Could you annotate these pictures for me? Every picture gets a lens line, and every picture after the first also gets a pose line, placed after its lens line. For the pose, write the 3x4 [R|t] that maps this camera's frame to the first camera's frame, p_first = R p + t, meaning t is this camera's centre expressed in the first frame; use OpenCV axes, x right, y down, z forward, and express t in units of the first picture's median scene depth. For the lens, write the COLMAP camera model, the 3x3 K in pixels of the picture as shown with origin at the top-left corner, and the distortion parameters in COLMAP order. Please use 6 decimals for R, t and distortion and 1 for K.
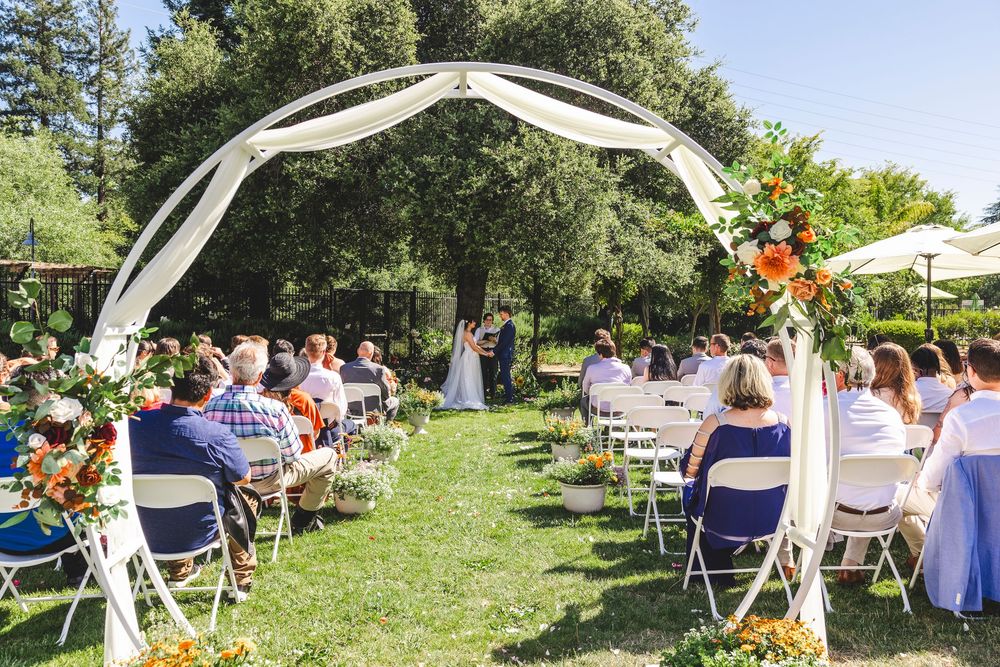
lens RADIAL K [[812.4, 0, 500.0], [0, 812.4, 333.5], [0, 0, 1]] dist [0.054958, 0.001212]
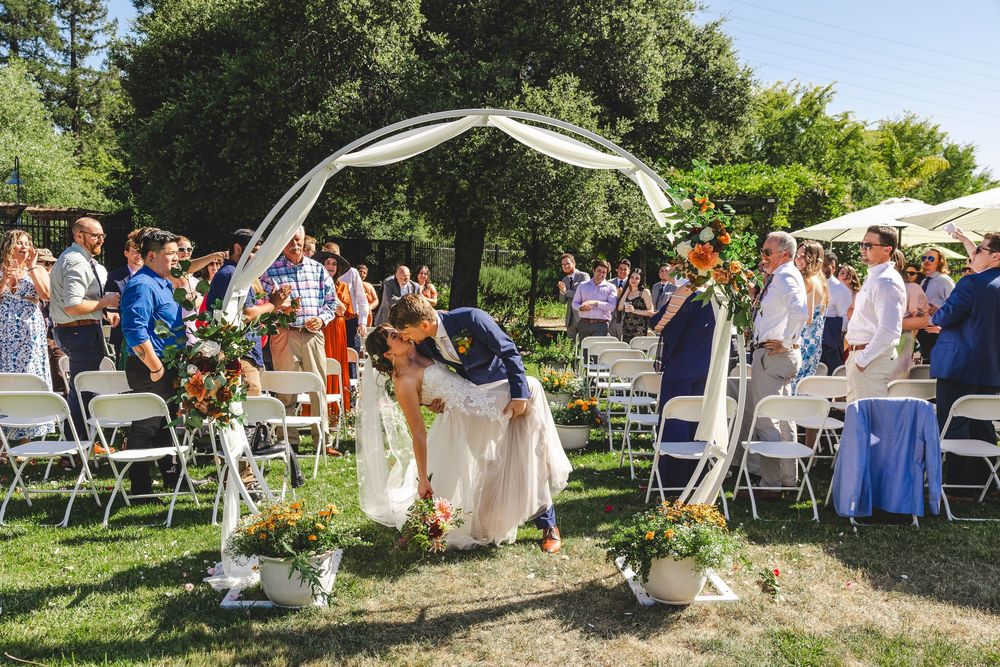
lens RADIAL K [[906.0, 0, 500.0], [0, 906.0, 333.5], [0, 0, 1]] dist [-0.057776, -0.003000]
pose [[0.999737, 0.021276, 0.008597, -0.005390], [-0.021734, 0.998120, 0.057307, -0.007156], [-0.007362, -0.057479, 0.998320, -0.114873]]
